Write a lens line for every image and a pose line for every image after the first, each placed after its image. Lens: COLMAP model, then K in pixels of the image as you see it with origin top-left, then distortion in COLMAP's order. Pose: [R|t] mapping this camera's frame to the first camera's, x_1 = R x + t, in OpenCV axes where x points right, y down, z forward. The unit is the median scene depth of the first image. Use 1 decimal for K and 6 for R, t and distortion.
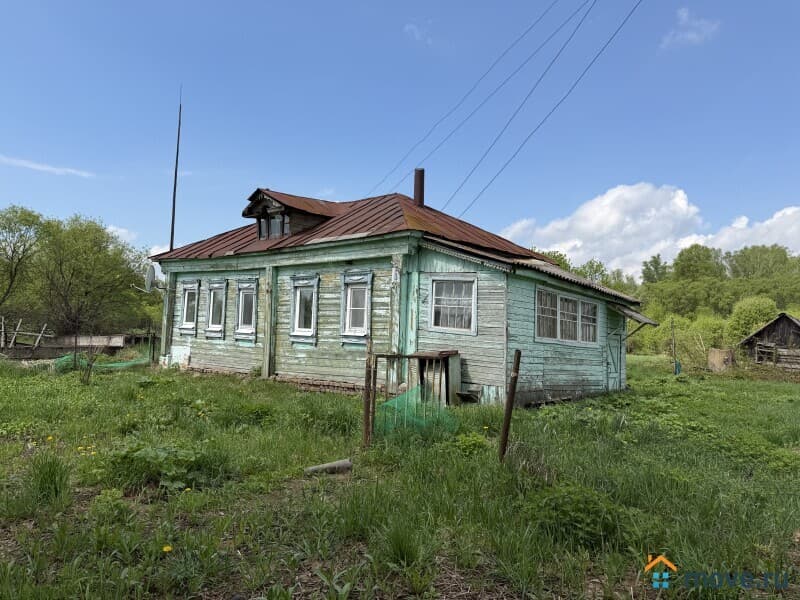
lens RADIAL K [[577.9, 0, 400.0], [0, 577.9, 300.0], [0, 0, 1]] dist [0.035863, -0.005930]
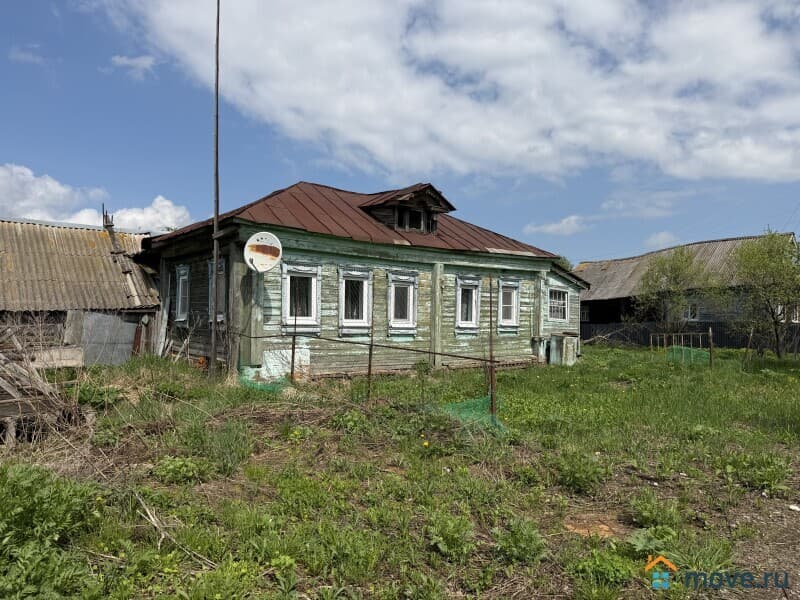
lens RADIAL K [[561.5, 0, 400.0], [0, 561.5, 300.0], [0, 0, 1]] dist [-0.008620, -0.003106]
pose [[0.201797, 0.001574, 0.979426, -1.293375], [-0.056626, 0.998345, 0.010063, 0.002471], [-0.977789, -0.057492, 0.201552, 0.899421]]
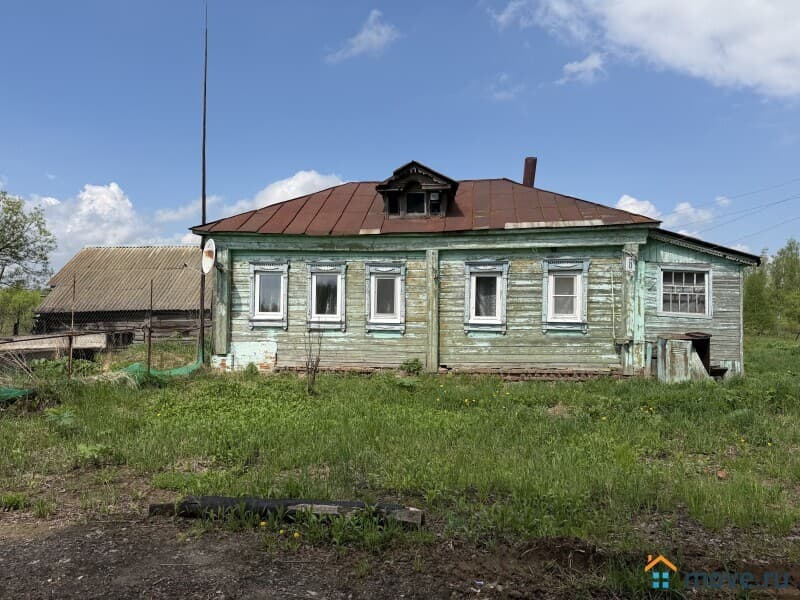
lens RADIAL K [[577.9, 0, 400.0], [0, 577.9, 300.0], [0, 0, 1]] dist [0.035863, -0.005930]
pose [[0.850983, -0.013068, 0.525030, -0.780698], [-0.005627, 0.999406, 0.033995, -0.009282], [-0.525163, -0.031884, 0.850404, 0.262278]]
